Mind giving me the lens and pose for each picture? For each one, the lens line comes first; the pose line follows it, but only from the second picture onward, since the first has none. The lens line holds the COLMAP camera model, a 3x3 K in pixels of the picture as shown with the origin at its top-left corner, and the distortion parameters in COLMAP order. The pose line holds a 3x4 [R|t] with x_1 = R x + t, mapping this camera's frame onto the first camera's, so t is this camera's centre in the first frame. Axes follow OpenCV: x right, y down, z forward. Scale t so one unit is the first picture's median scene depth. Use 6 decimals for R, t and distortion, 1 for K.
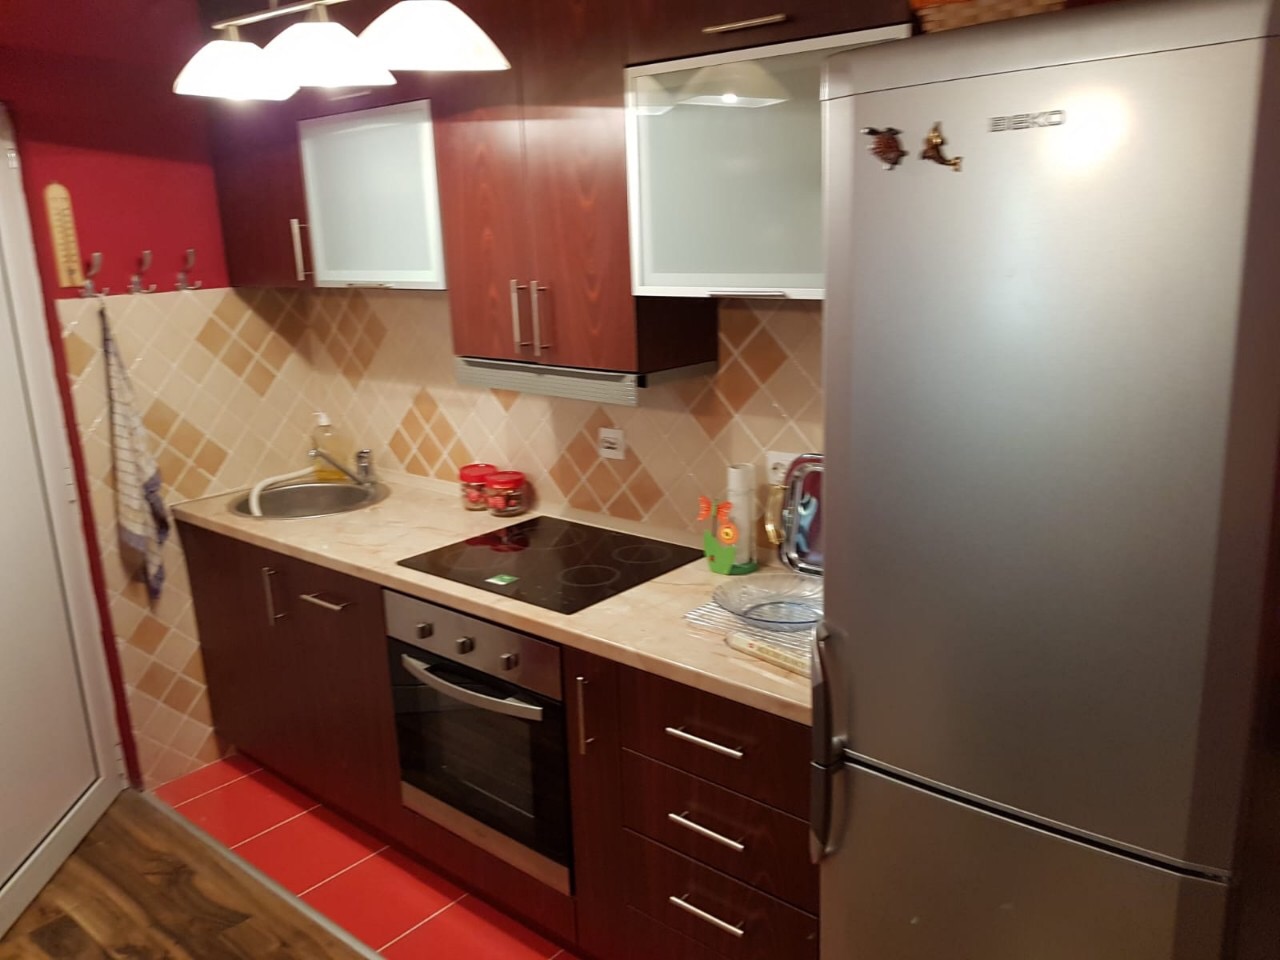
lens RADIAL K [[1012.7, 0, 645.1], [0, 1012.7, 497.2], [0, 0, 1]] dist [0.127370, -0.191481]
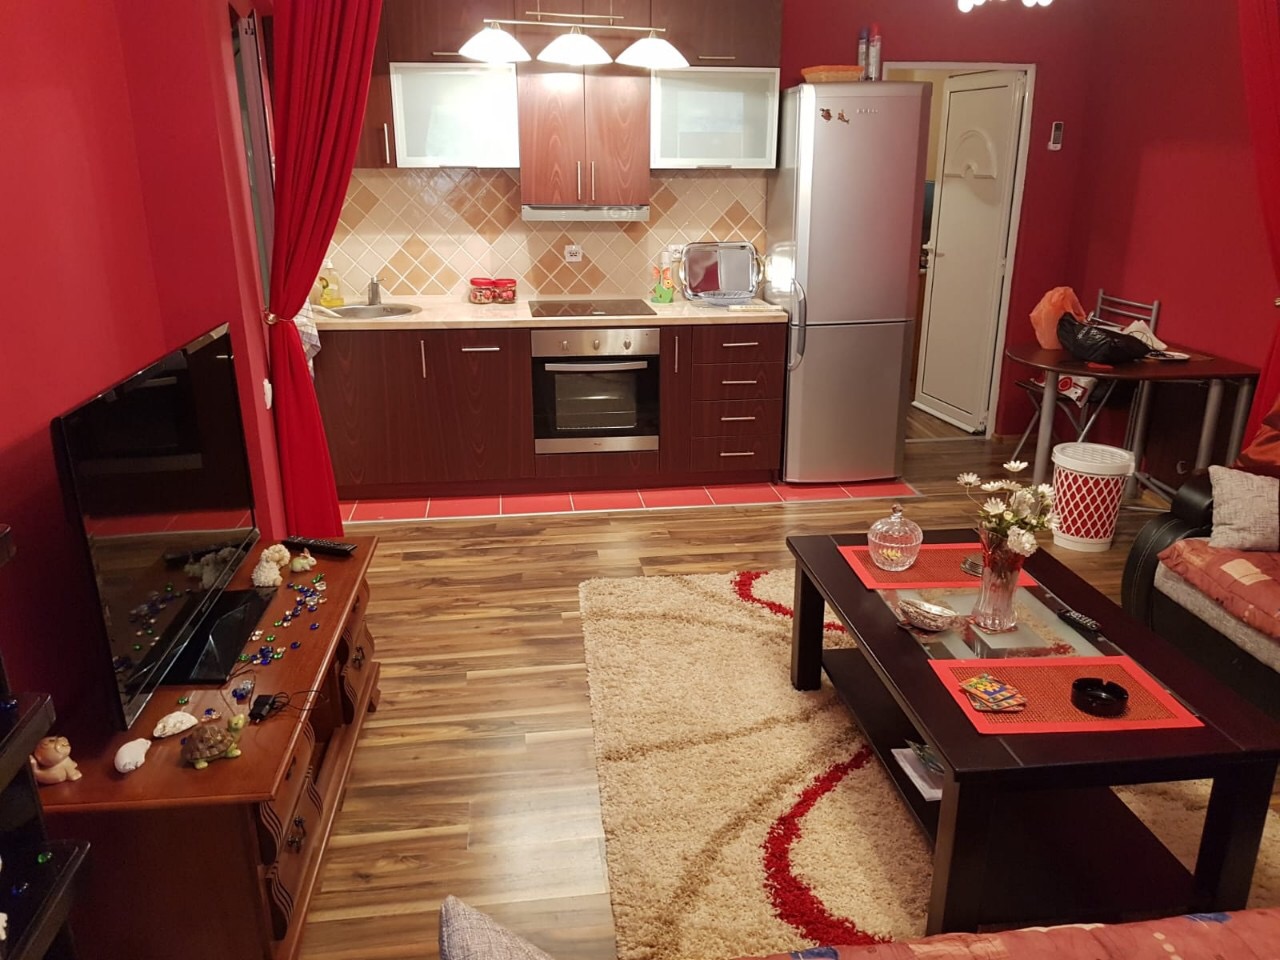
lens RADIAL K [[1012.7, 0, 645.1], [0, 1012.7, 497.2], [0, 0, 1]] dist [0.127370, -0.191481]
pose [[0.645652, -0.215103, 0.732710, -1.553871], [0.171896, 0.975821, 0.135001, 0.170804], [-0.744033, 0.038786, 0.667016, -0.395372]]
